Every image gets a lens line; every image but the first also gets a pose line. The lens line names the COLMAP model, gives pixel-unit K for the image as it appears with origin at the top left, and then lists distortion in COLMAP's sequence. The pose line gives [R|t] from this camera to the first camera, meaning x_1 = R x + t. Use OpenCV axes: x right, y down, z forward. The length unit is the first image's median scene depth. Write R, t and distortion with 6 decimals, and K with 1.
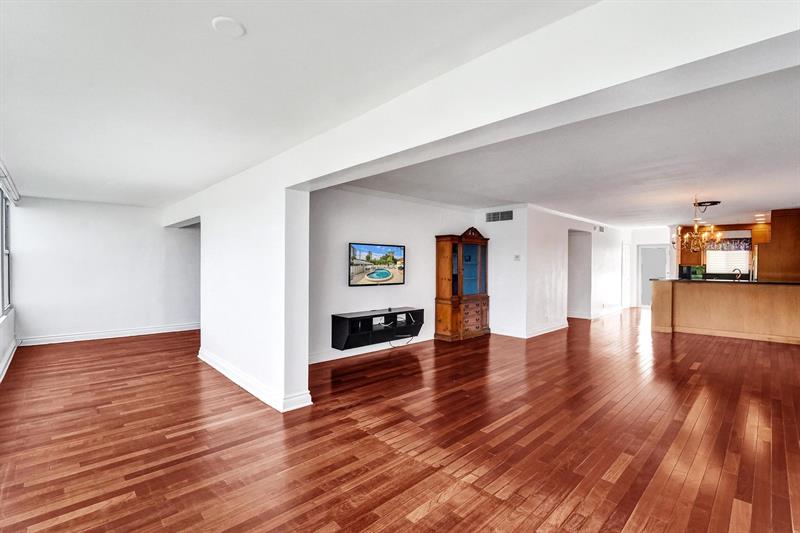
lens RADIAL K [[362.6, 0, 404.1], [0, 362.6, 274.2], [0, 0, 1]] dist [-0.026078, -0.000192]
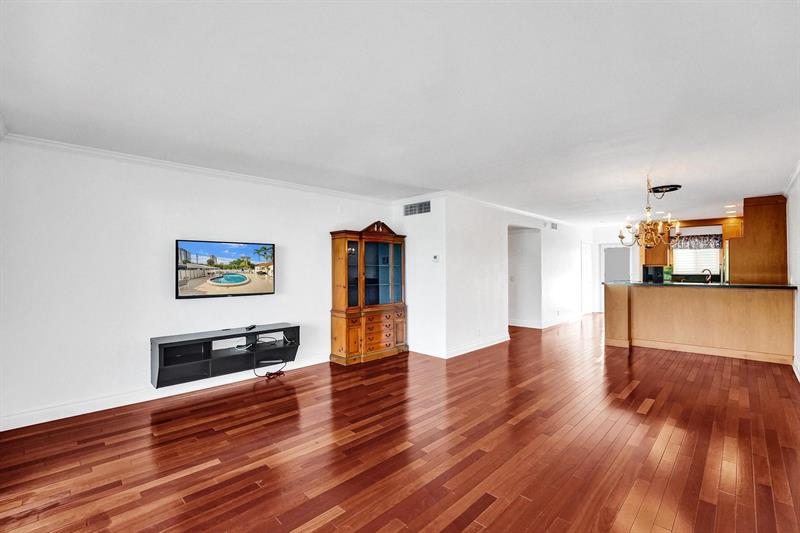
lens RADIAL K [[354.5, 0, 398.4], [0, 354.5, 270.5], [0, 0, 1]] dist [-0.026188, 0.000372]
pose [[0.999740, -0.009699, 0.020615, 0.218064], [0.010108, 0.999753, -0.019814, -0.004166], [-0.020418, 0.020017, 0.999591, 0.213389]]
